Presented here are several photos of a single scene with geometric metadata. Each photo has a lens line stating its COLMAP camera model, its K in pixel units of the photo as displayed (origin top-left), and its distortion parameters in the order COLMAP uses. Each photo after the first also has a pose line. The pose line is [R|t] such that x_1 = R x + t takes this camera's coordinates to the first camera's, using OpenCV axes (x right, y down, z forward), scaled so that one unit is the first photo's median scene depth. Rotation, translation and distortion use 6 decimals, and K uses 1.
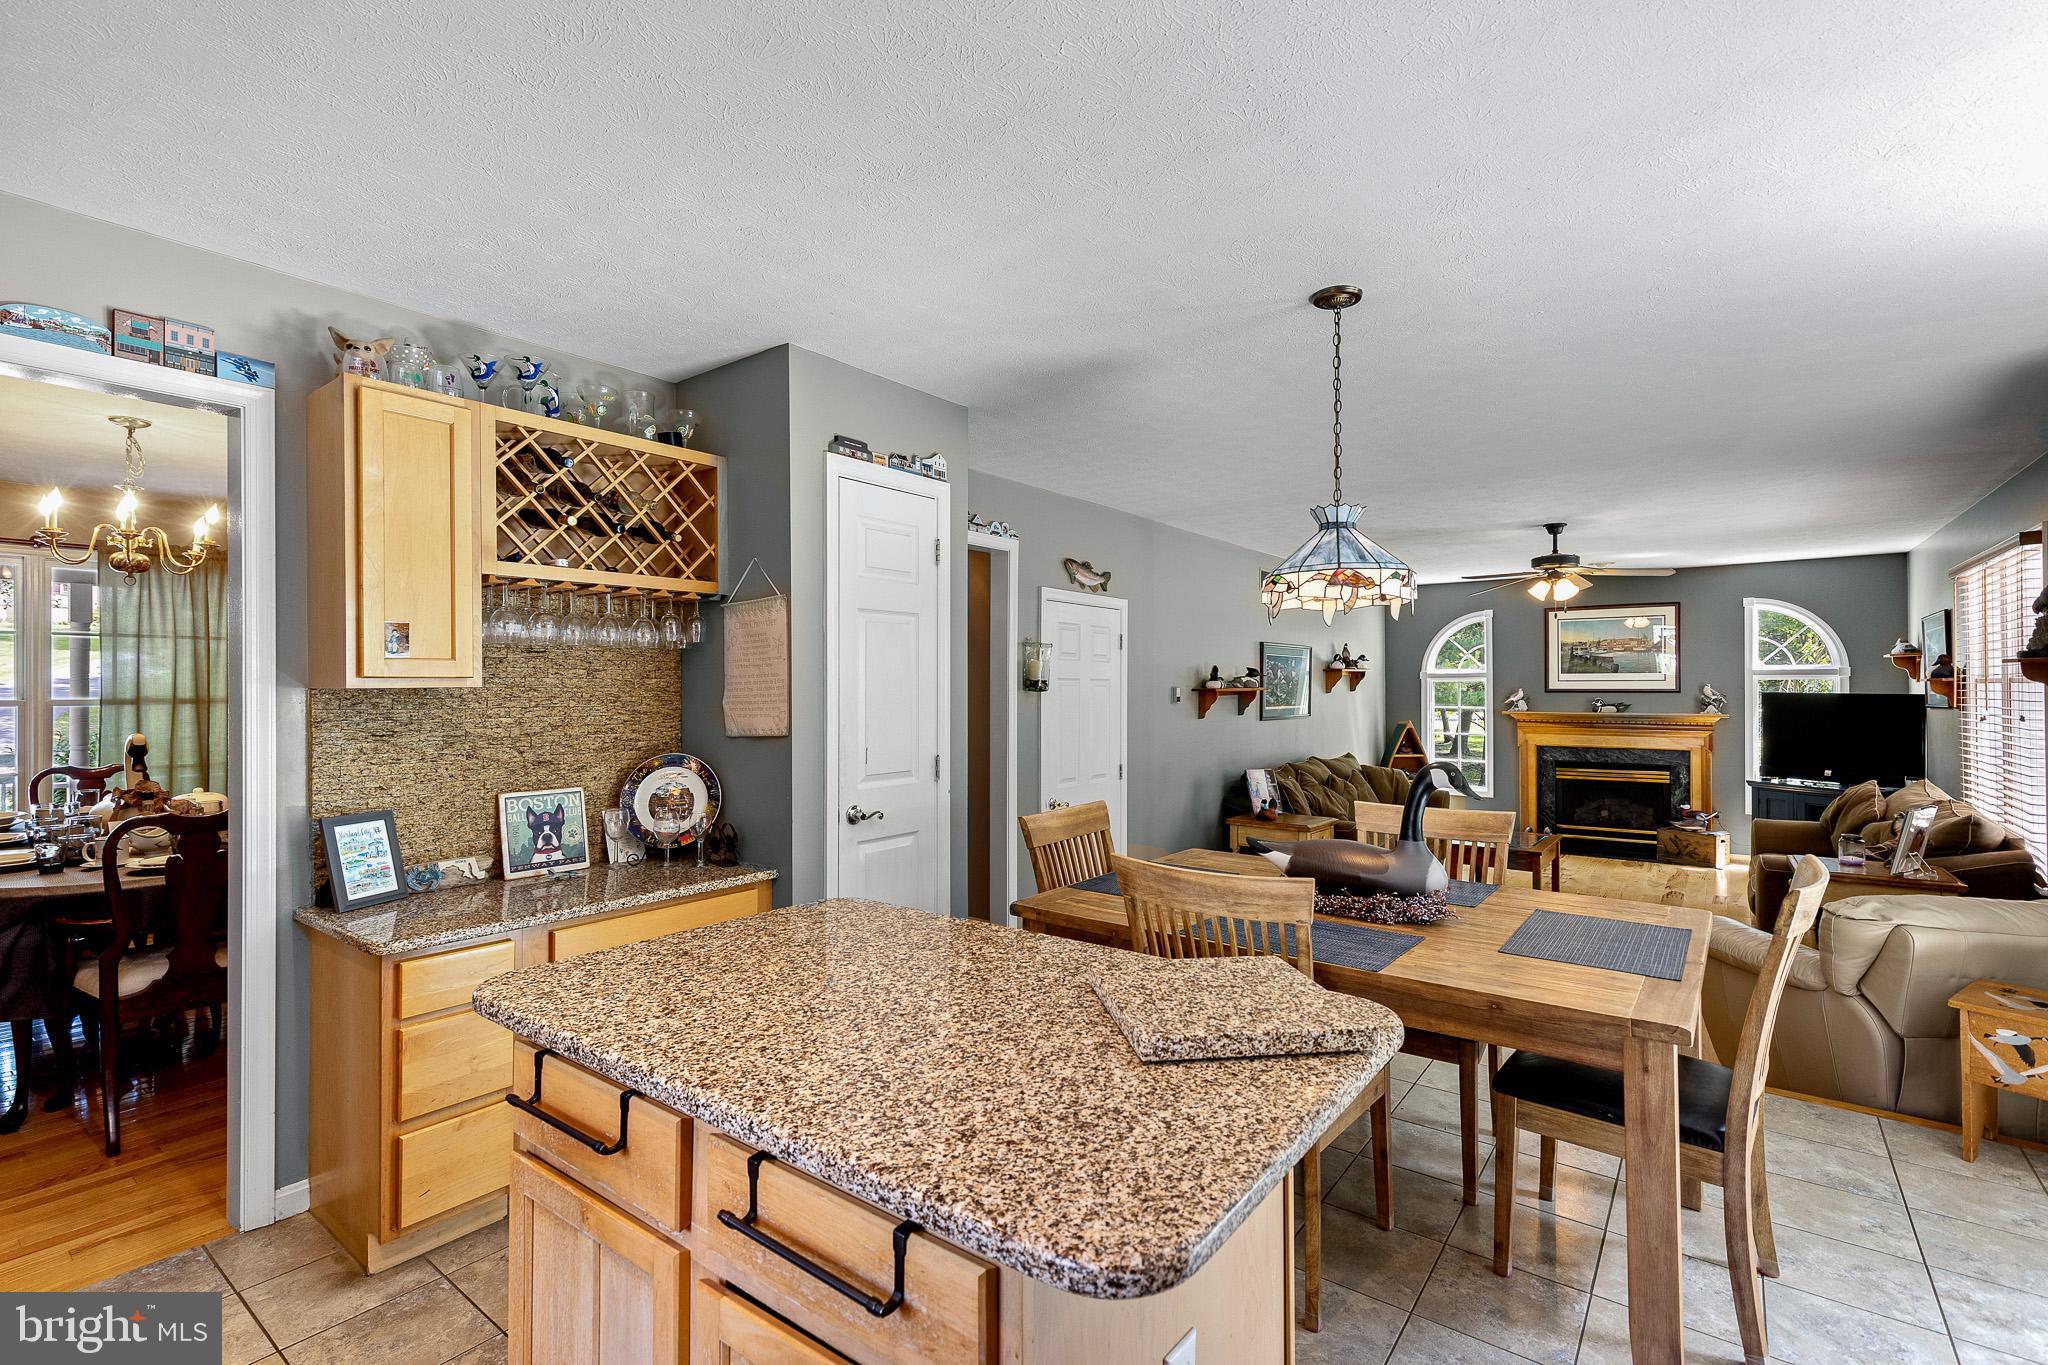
lens RADIAL K [[920.6, 0, 1025.4], [0, 920.6, 678.4], [0, 0, 1]] dist [0.002438, 0.000748]
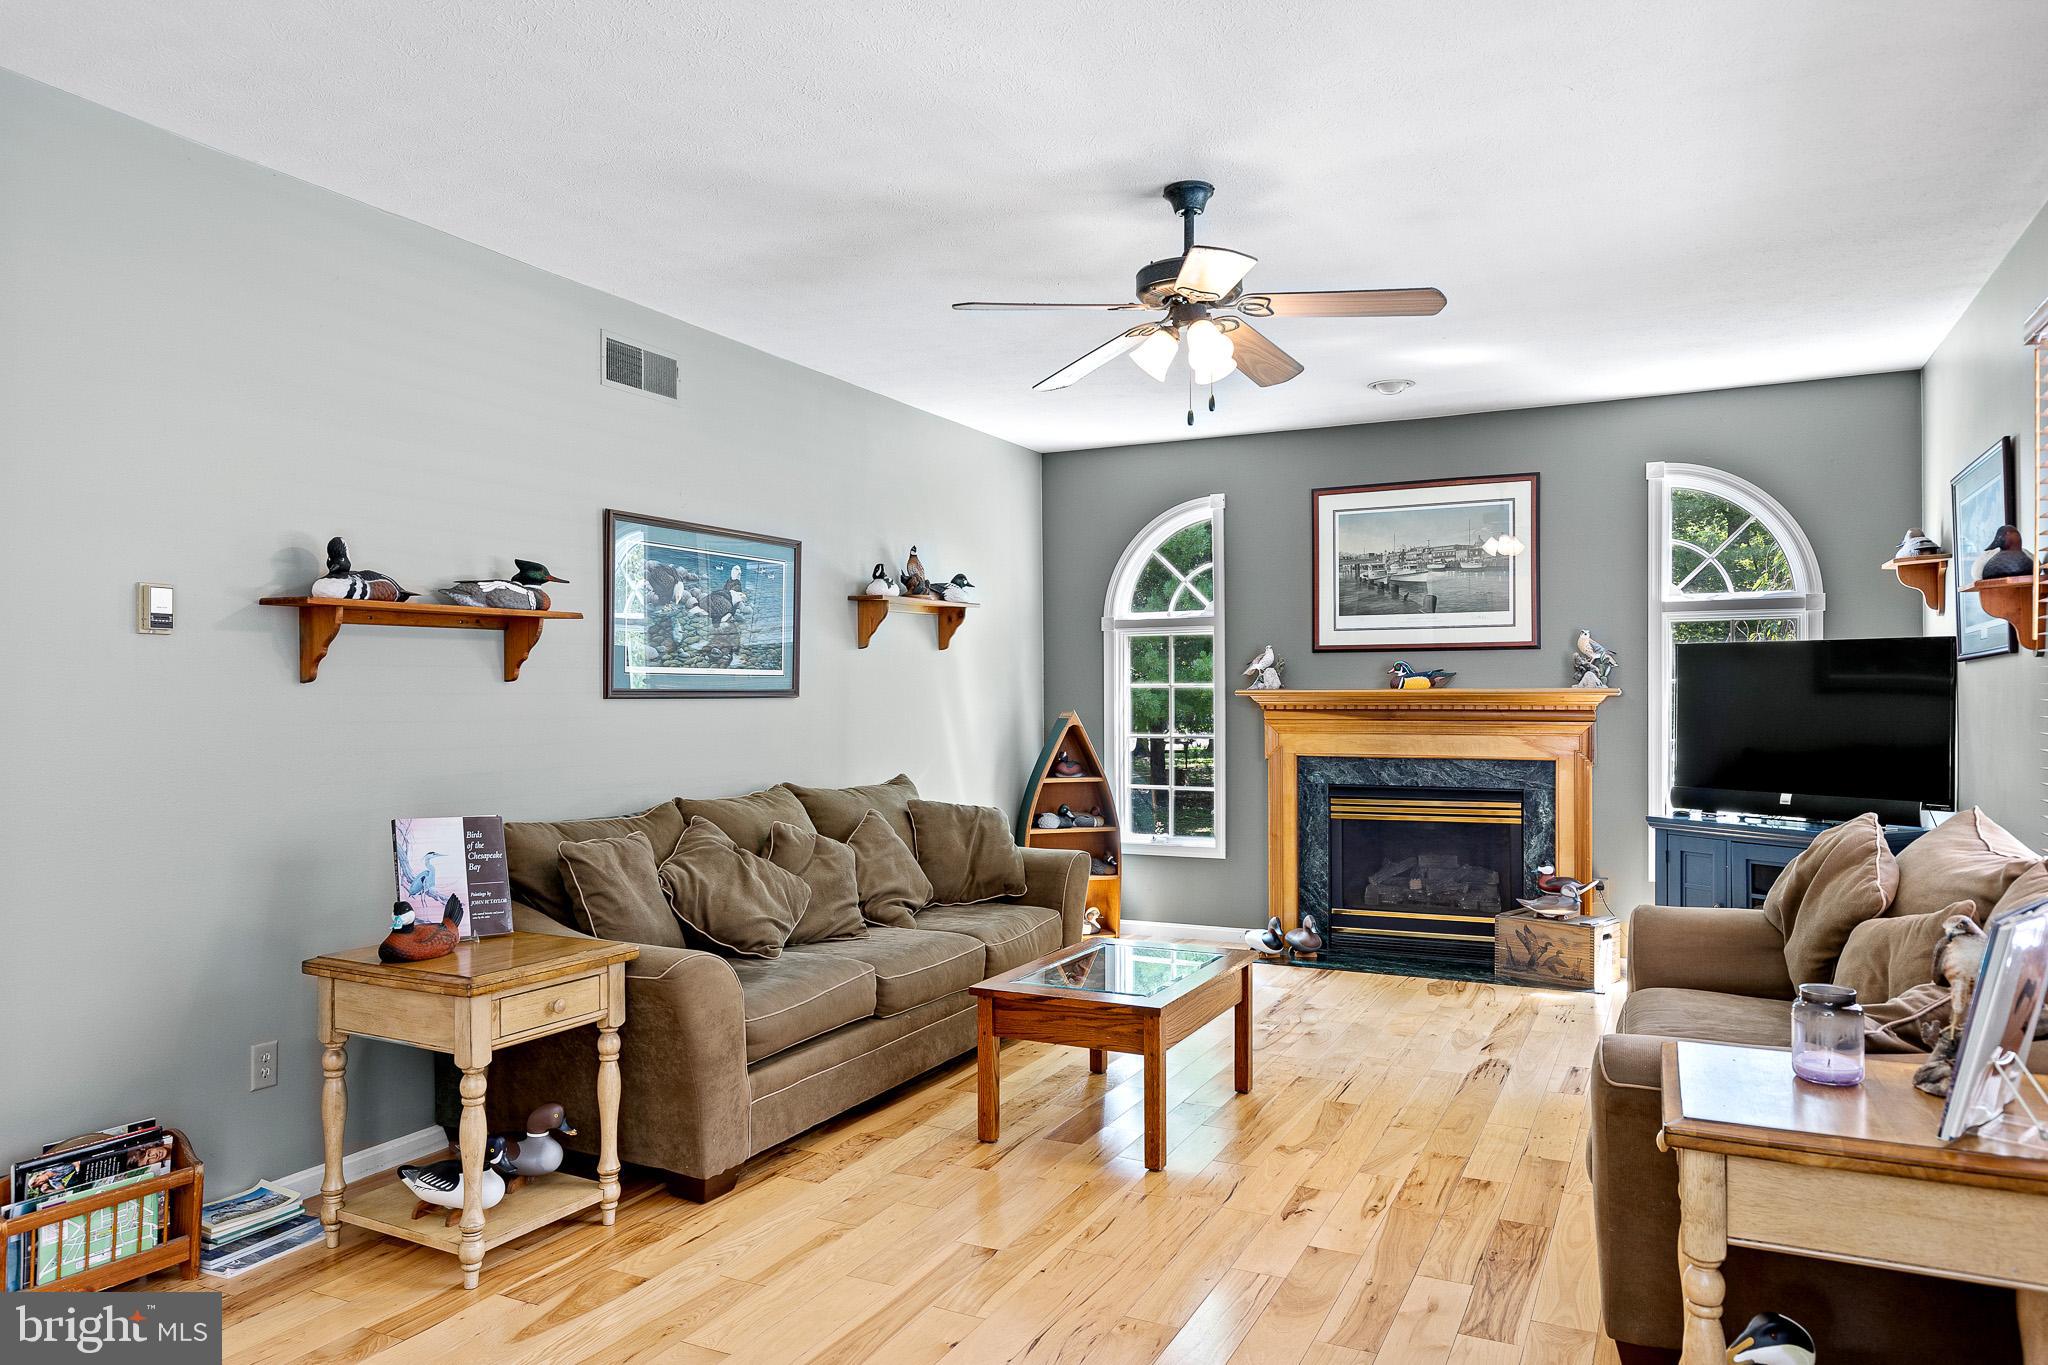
lens RADIAL K [[1356.9, 0, 1026.1], [0, 1356.9, 688.5], [0, 0, 1]] dist [0.004814, -0.000303]
pose [[0.980139, -0.002185, 0.198301, 0.287164], [0.000893, 0.999978, 0.006605, 0.033542], [-0.198311, -0.006296, 0.980119, 0.322720]]
